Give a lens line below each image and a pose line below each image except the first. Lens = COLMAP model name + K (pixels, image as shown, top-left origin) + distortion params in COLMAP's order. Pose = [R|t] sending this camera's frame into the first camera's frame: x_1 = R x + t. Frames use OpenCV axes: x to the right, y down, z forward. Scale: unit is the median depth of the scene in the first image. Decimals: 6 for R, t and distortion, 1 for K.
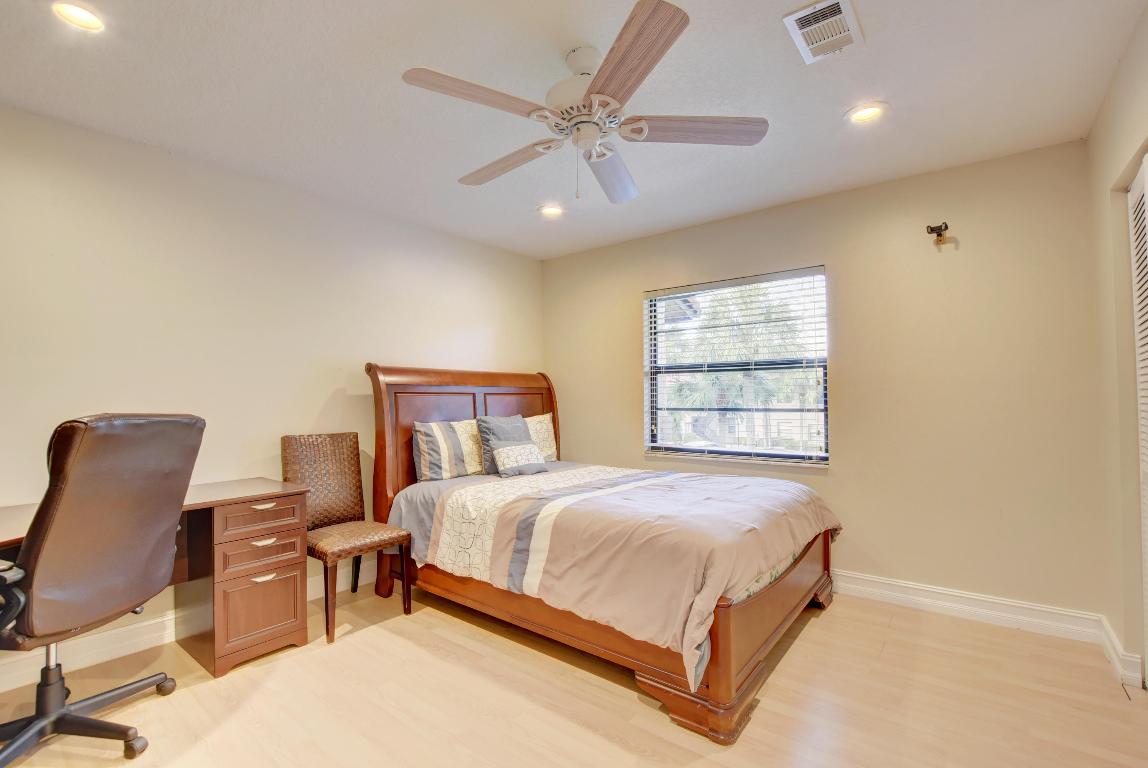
lens RADIAL K [[509.1, 0, 574.0], [0, 509.1, 384.0], [0, 0, 1]] dist [-0.034620, 0.006297]
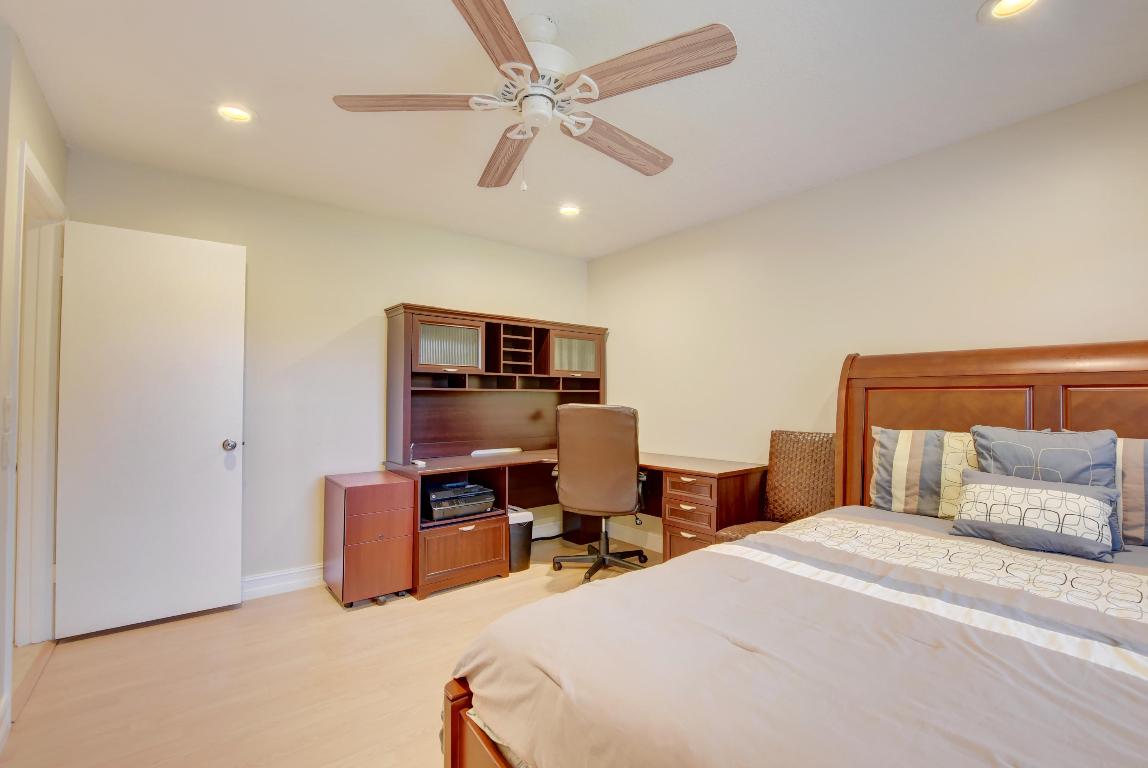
lens RADIAL K [[509.1, 0, 574.0], [0, 509.1, 384.0], [0, 0, 1]] dist [-0.034620, 0.006297]
pose [[-0.237366, -0.027998, -0.971017, 0.530837], [0.022974, 0.999143, -0.034425, 0.025595], [0.971149, -0.030479, -0.236520, 0.741727]]
